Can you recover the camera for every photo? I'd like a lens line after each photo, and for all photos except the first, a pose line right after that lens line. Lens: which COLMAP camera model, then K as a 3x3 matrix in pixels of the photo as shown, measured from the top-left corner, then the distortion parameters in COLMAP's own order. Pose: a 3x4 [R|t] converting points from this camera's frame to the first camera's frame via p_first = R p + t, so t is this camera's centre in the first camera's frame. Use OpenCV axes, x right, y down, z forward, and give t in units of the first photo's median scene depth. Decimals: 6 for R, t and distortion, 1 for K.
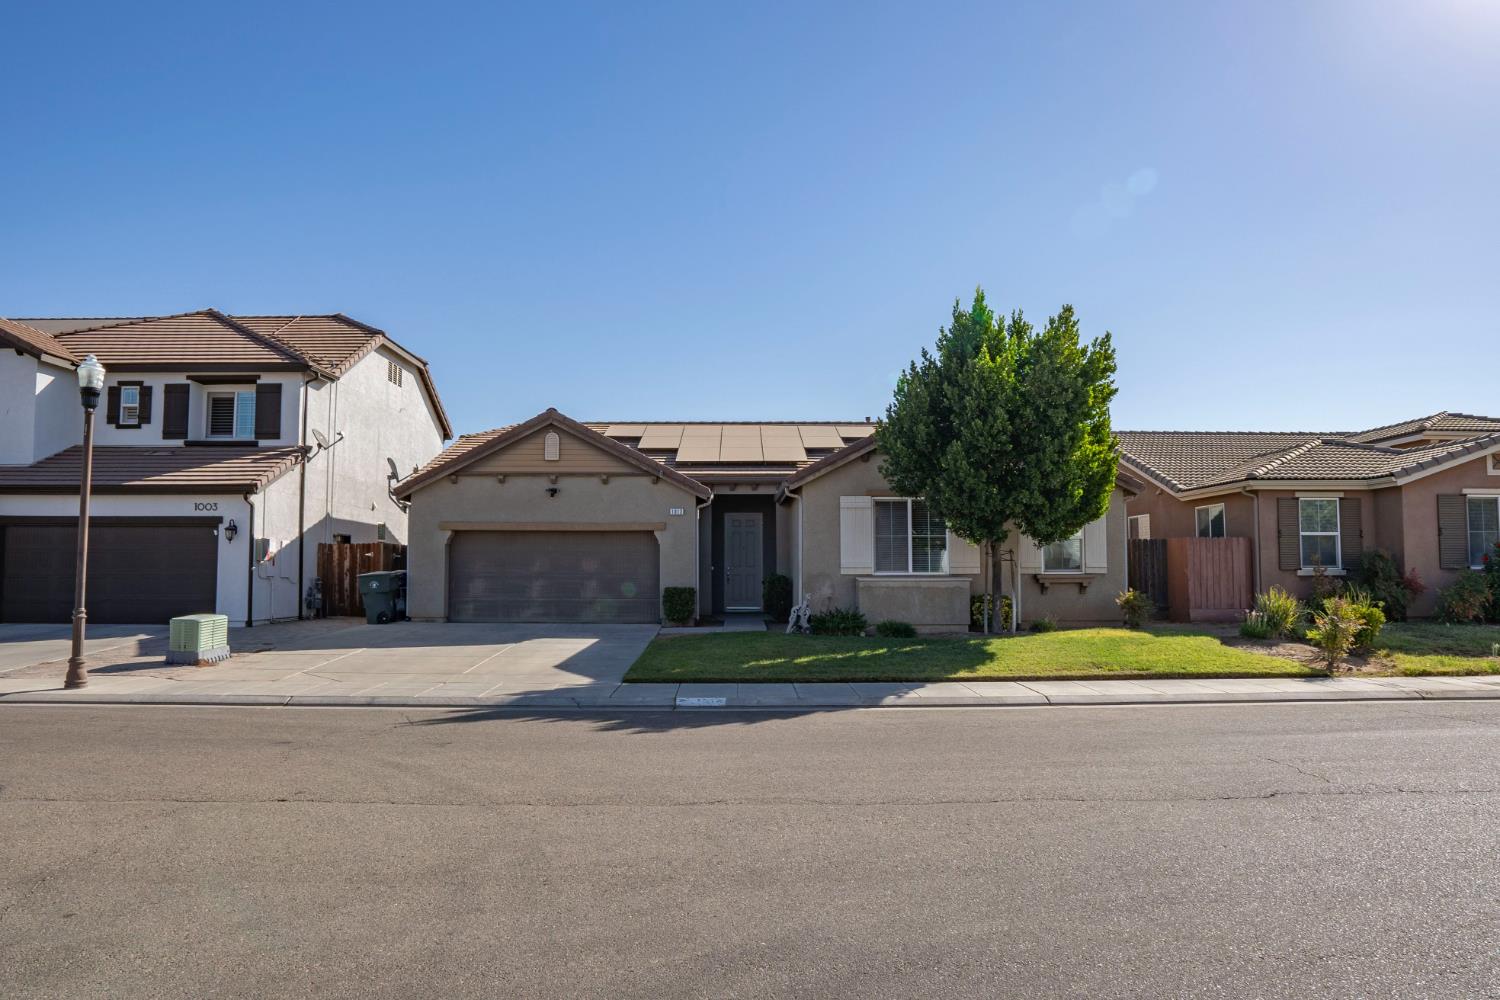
lens RADIAL K [[1055.8, 0, 745.7], [0, 1055.8, 498.5], [0, 0, 1]] dist [-0.114069, 0.075216]
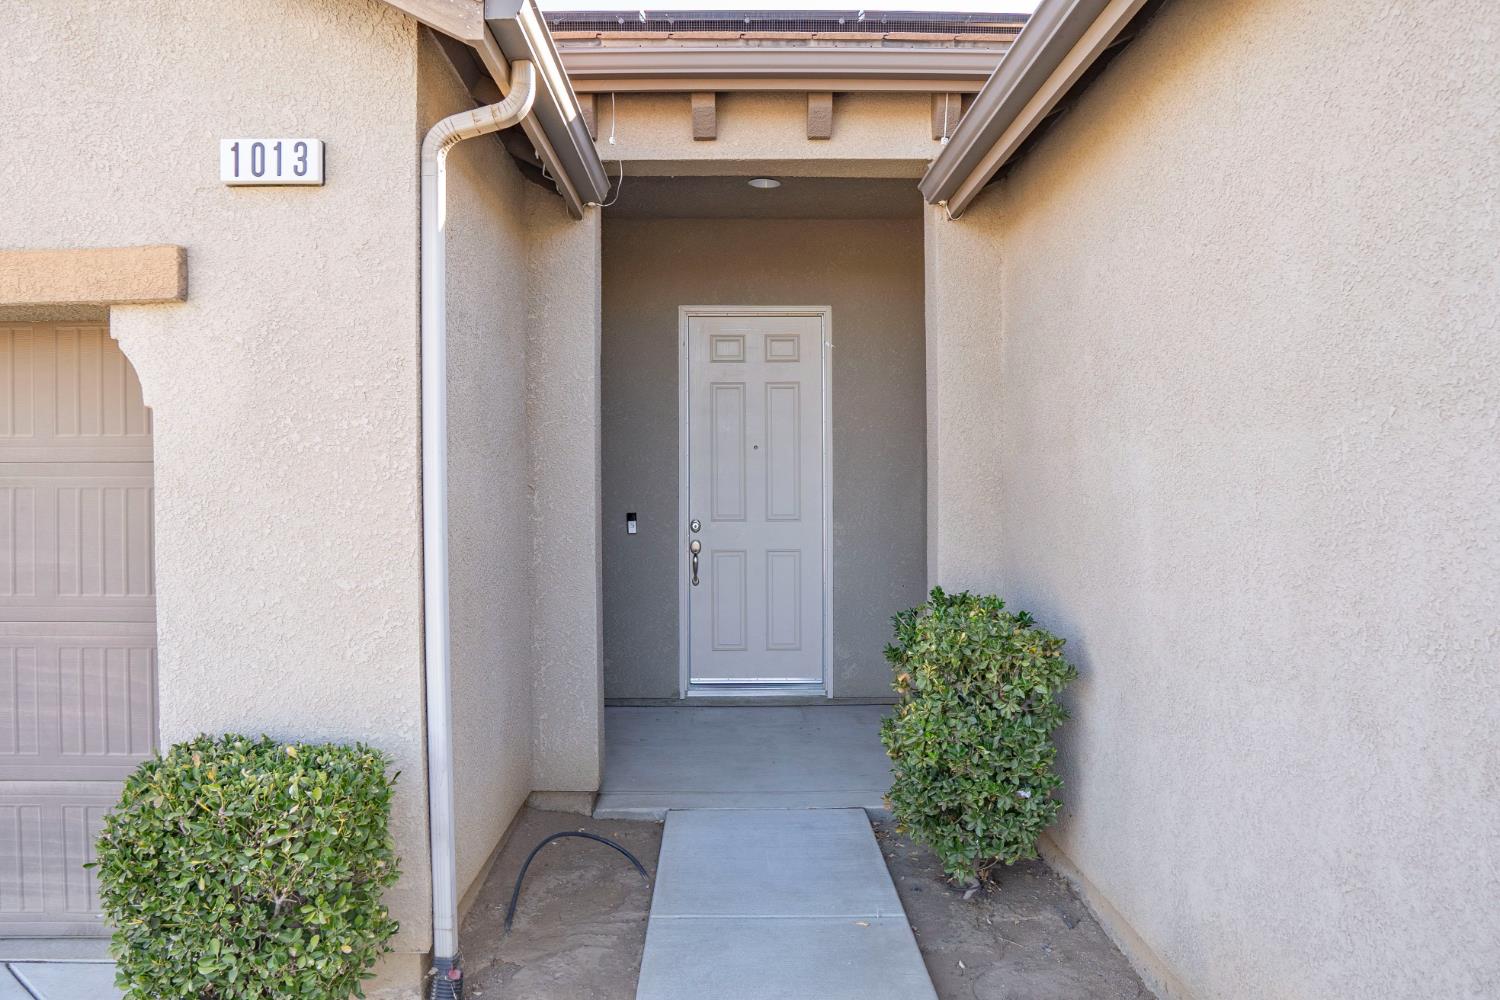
lens RADIAL K [[1055.8, 0, 745.7], [0, 1055.8, 498.5], [0, 0, 1]] dist [-0.114069, 0.075216]
pose [[0.999977, -0.002291, 0.006461, -0.006568], [0.001733, 0.996371, 0.085101, 0.040820], [-0.006632, -0.085088, 0.996351, 0.807314]]
